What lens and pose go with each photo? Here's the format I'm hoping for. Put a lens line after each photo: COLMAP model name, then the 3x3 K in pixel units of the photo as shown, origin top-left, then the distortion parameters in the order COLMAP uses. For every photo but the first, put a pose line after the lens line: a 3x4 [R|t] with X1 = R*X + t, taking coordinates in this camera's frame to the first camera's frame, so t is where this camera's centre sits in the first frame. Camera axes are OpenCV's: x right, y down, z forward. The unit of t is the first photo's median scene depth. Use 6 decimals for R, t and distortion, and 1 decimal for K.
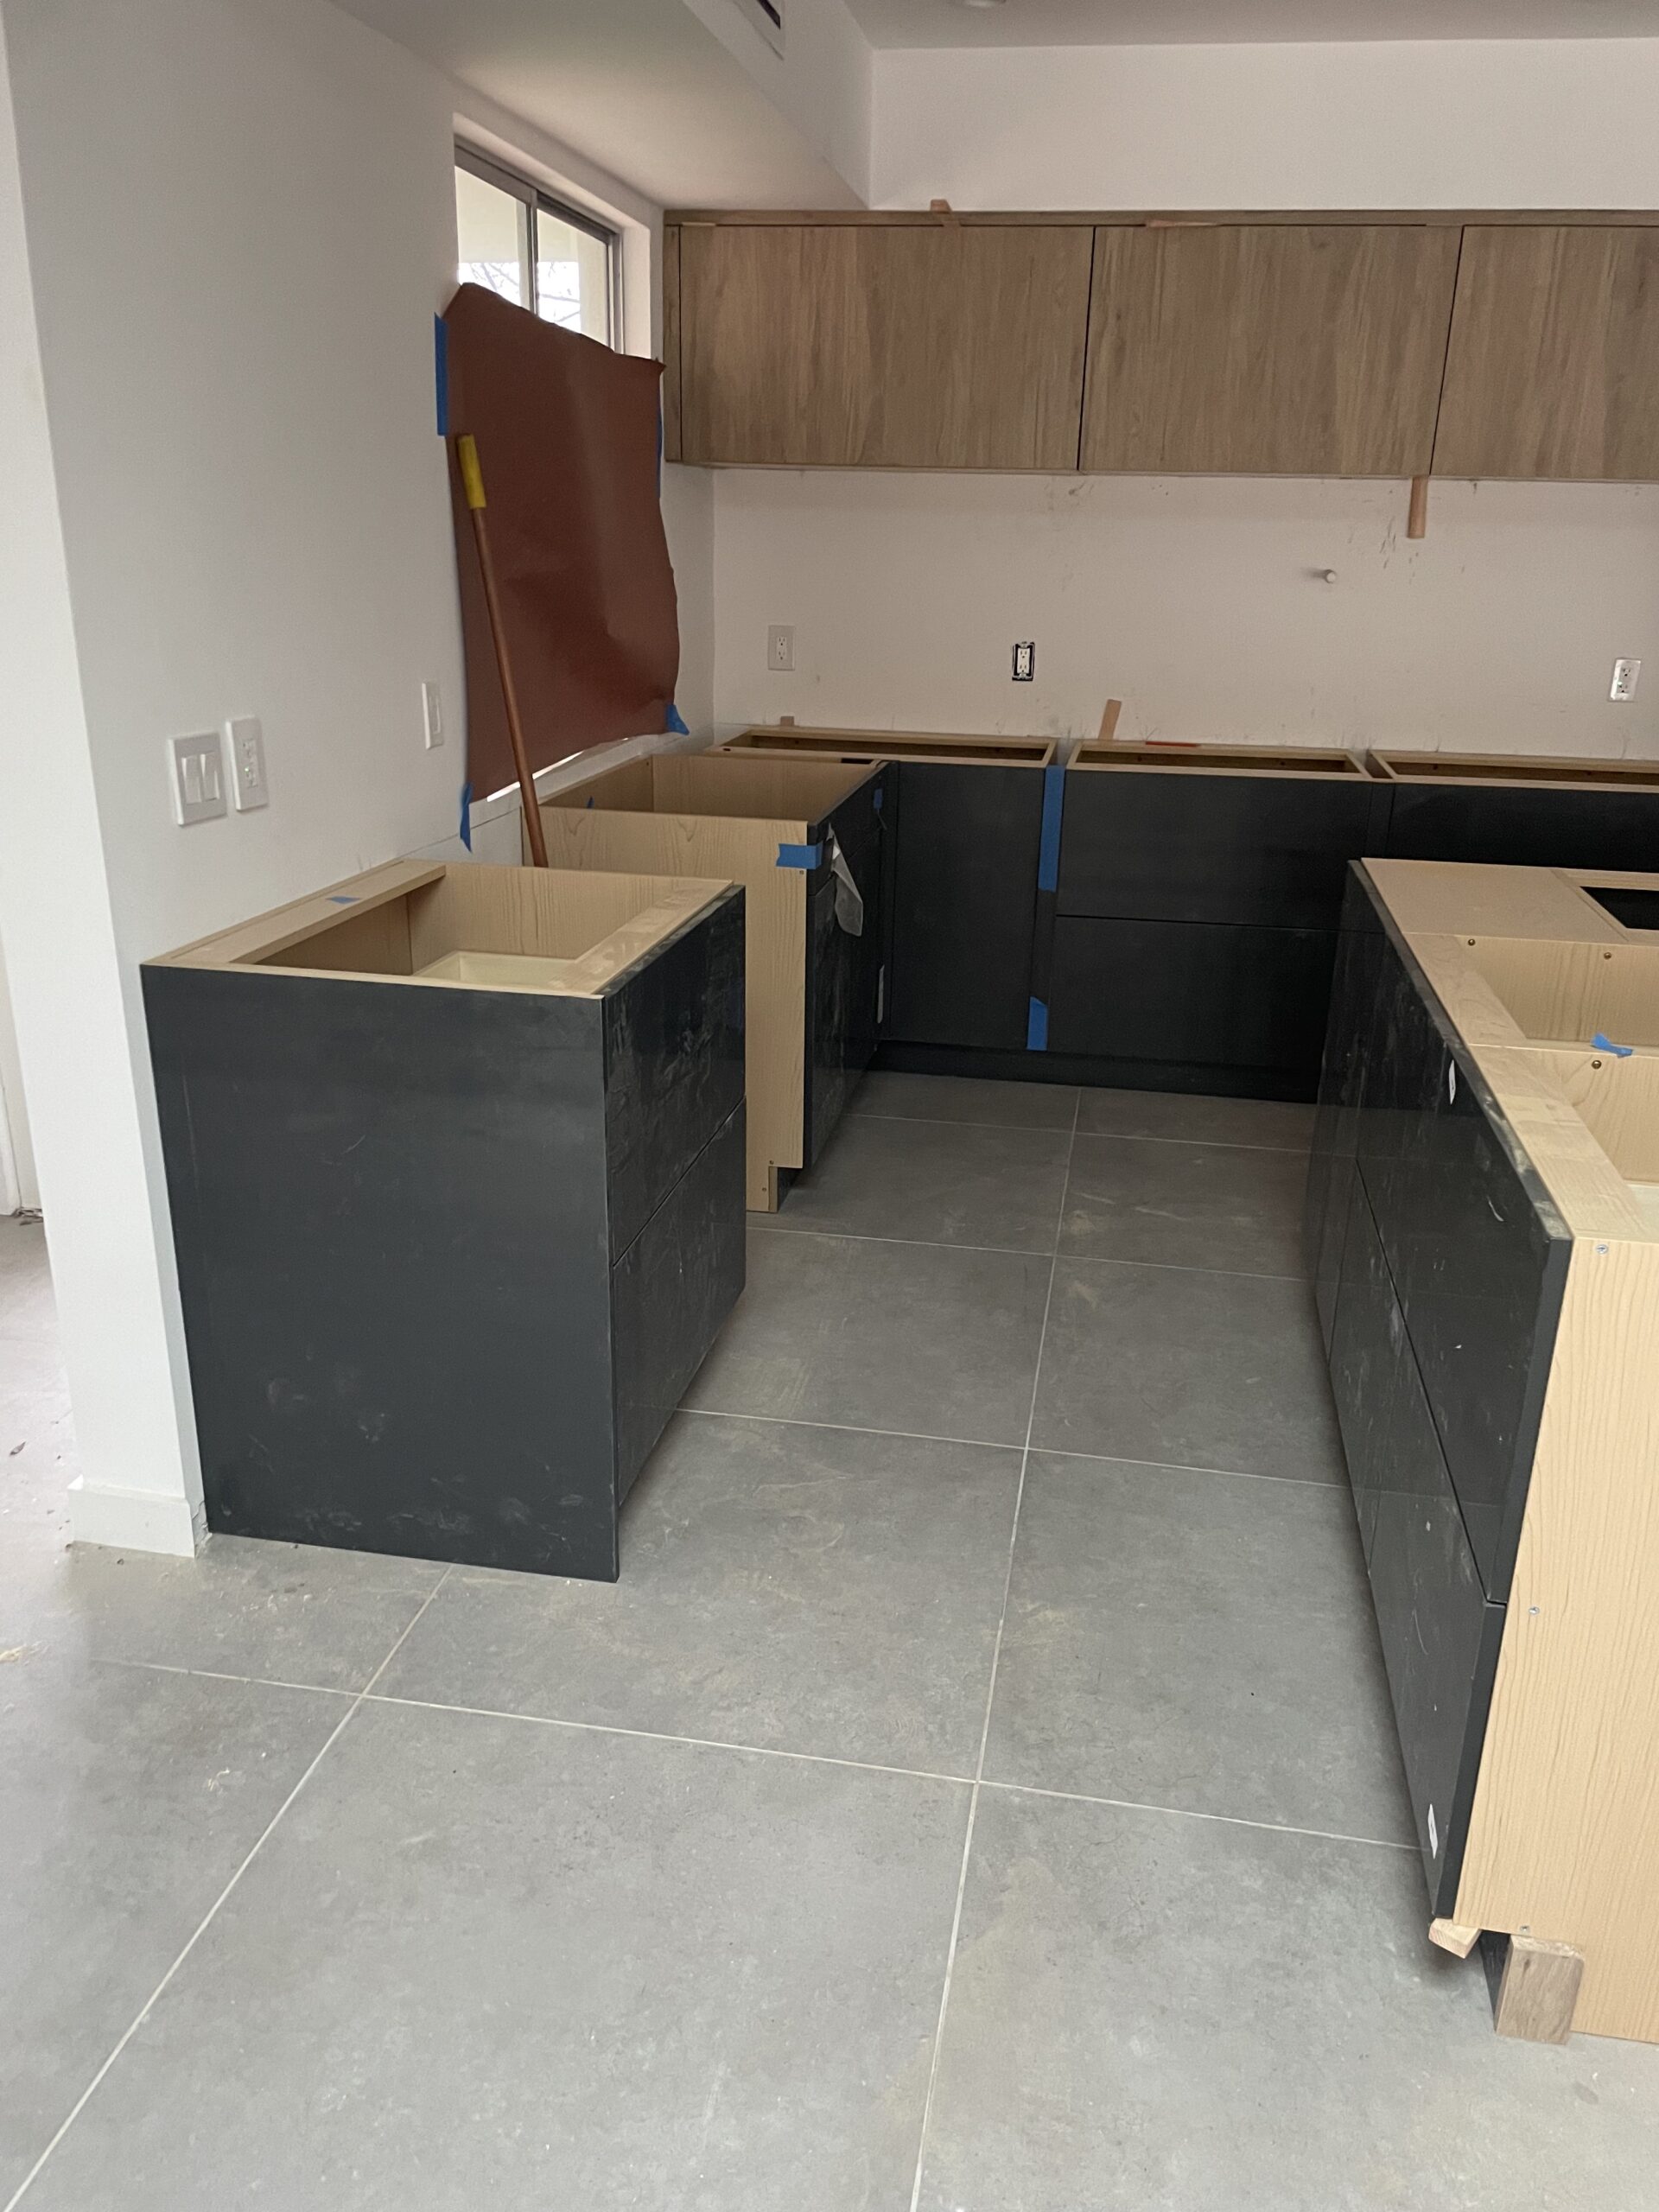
lens RADIAL K [[1689.2, 0, 827.6], [0, 1689.2, 1104.5], [0, 0, 1]] dist [0.024163, -0.032695]
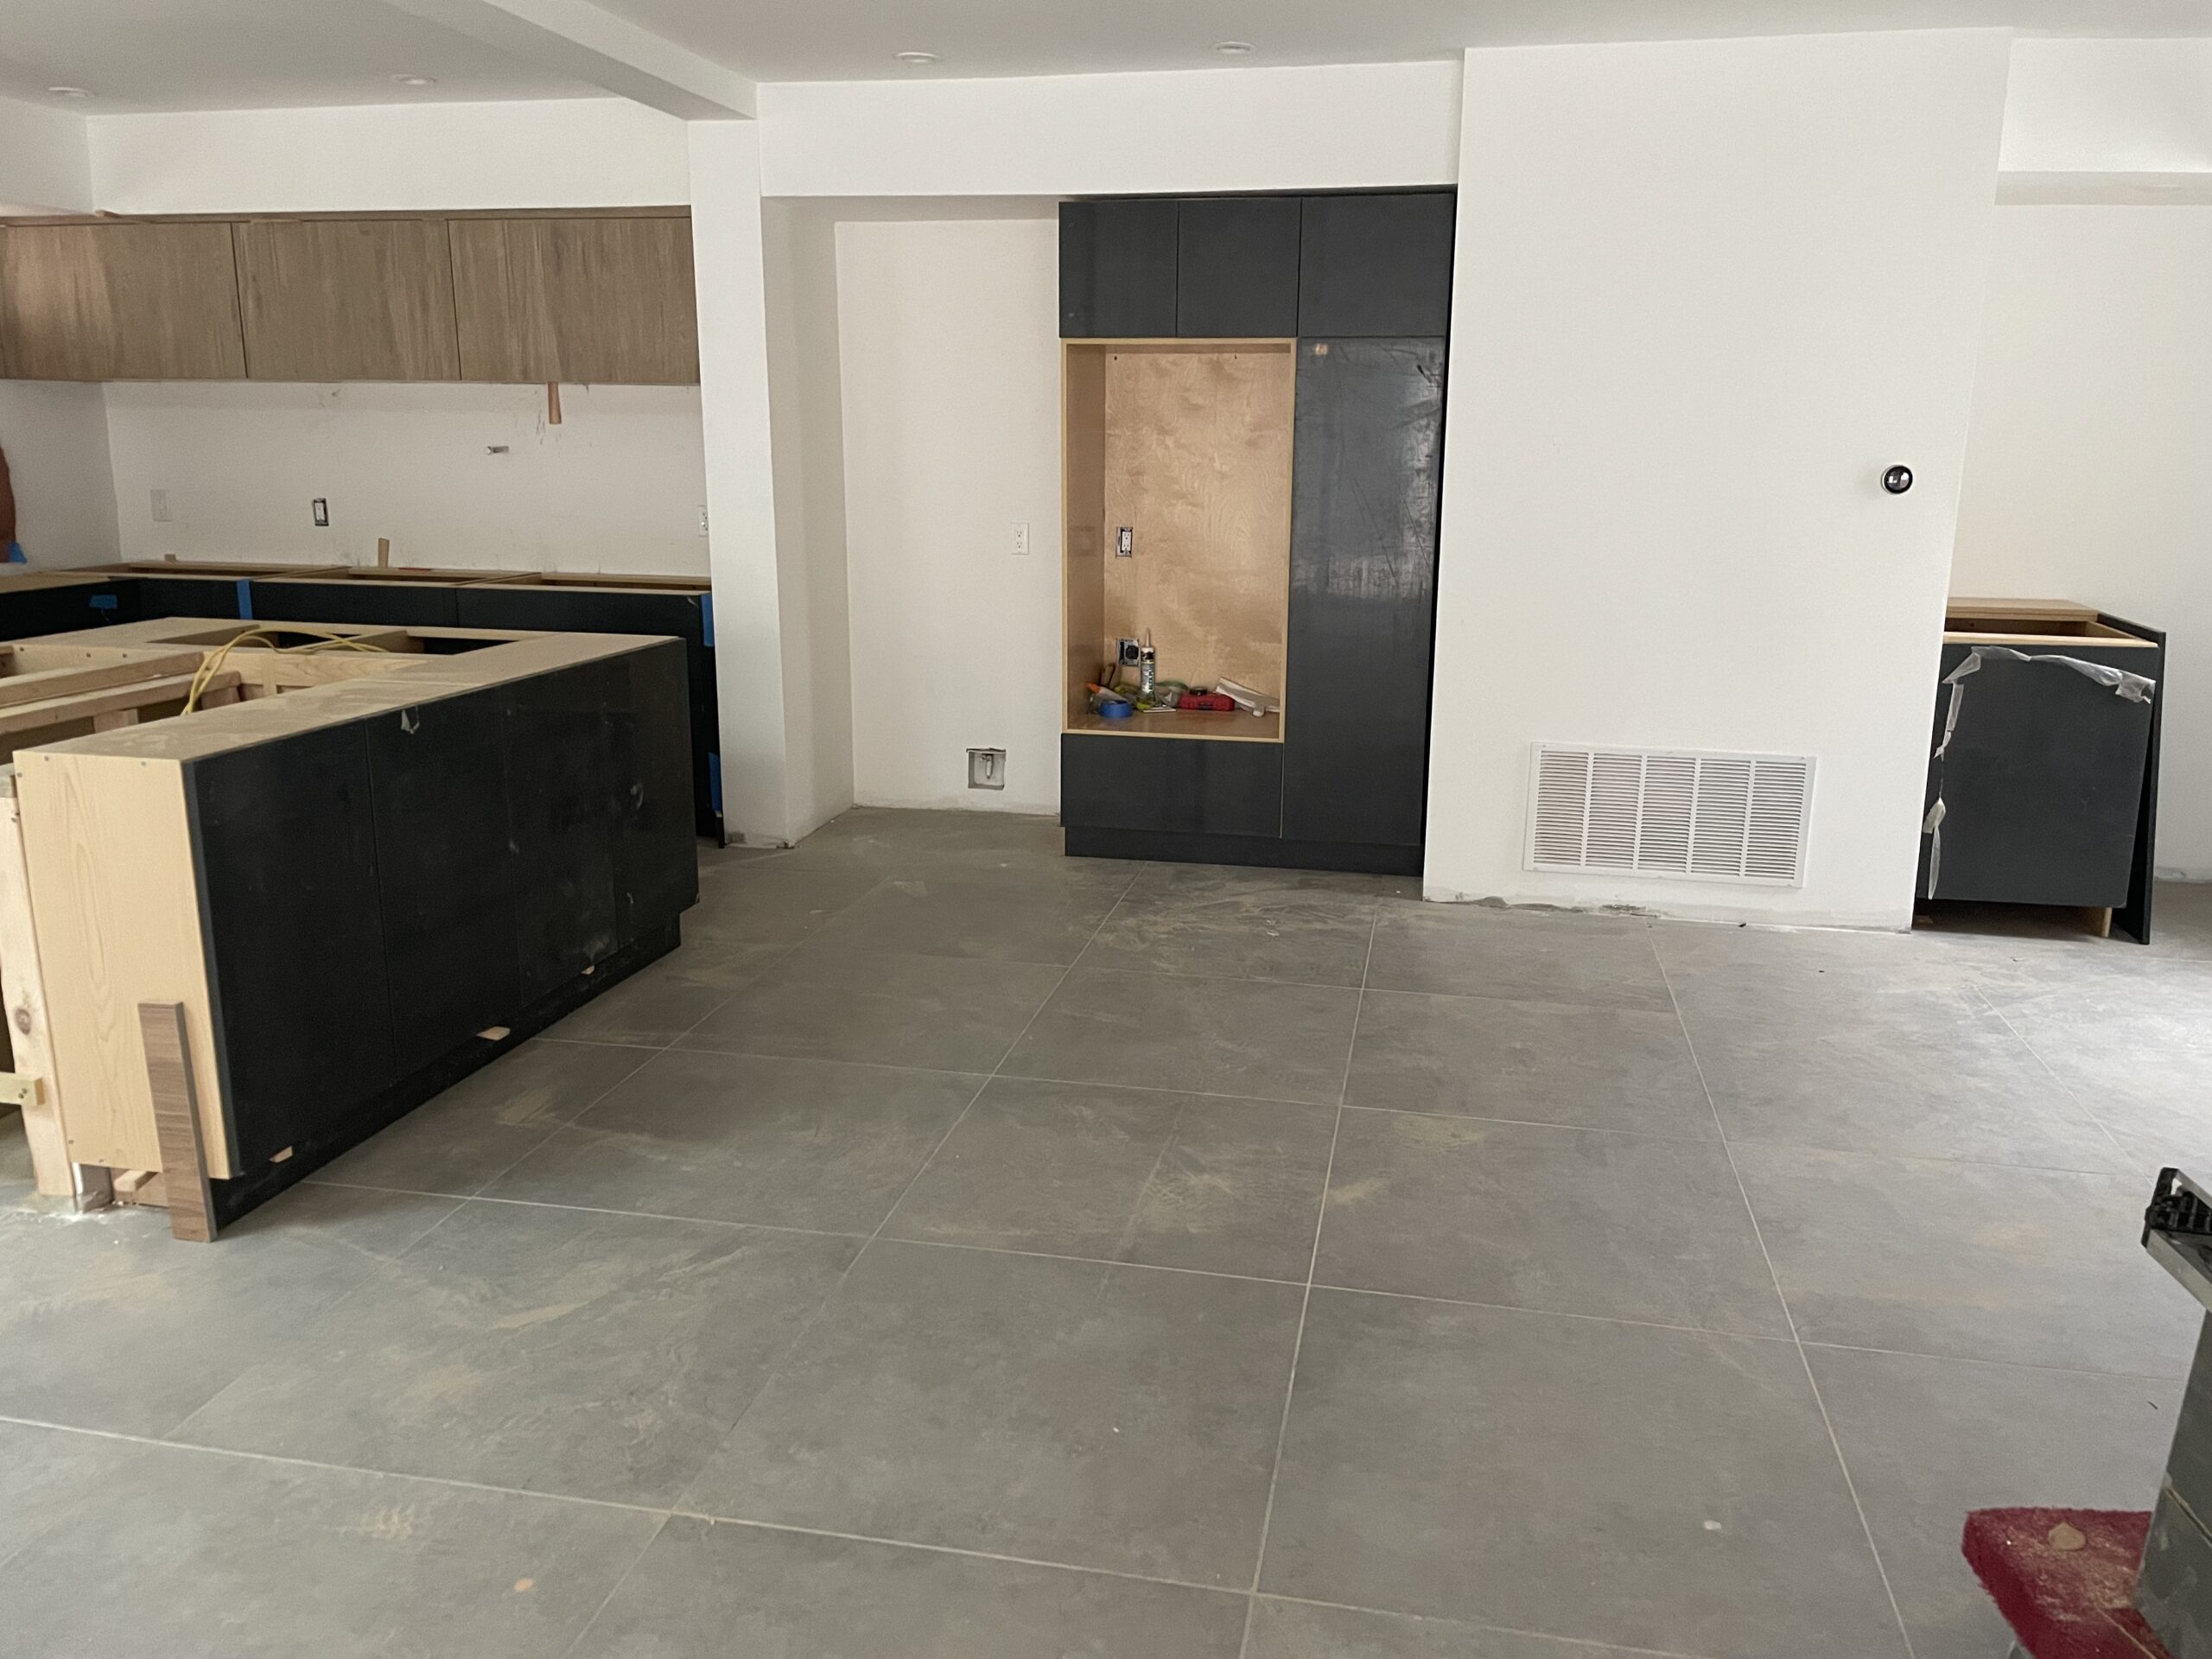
lens RADIAL K [[1689.2, 0, 1109.4], [0, 1689.2, 837.5], [0, 0, 1]] dist [0.024163, -0.032695]
pose [[0.999720, -0.005282, -0.023084, 0.939345], [0.002957, 0.995025, -0.099578, 0.172290], [0.023495, 0.099482, 0.994762, -0.412101]]
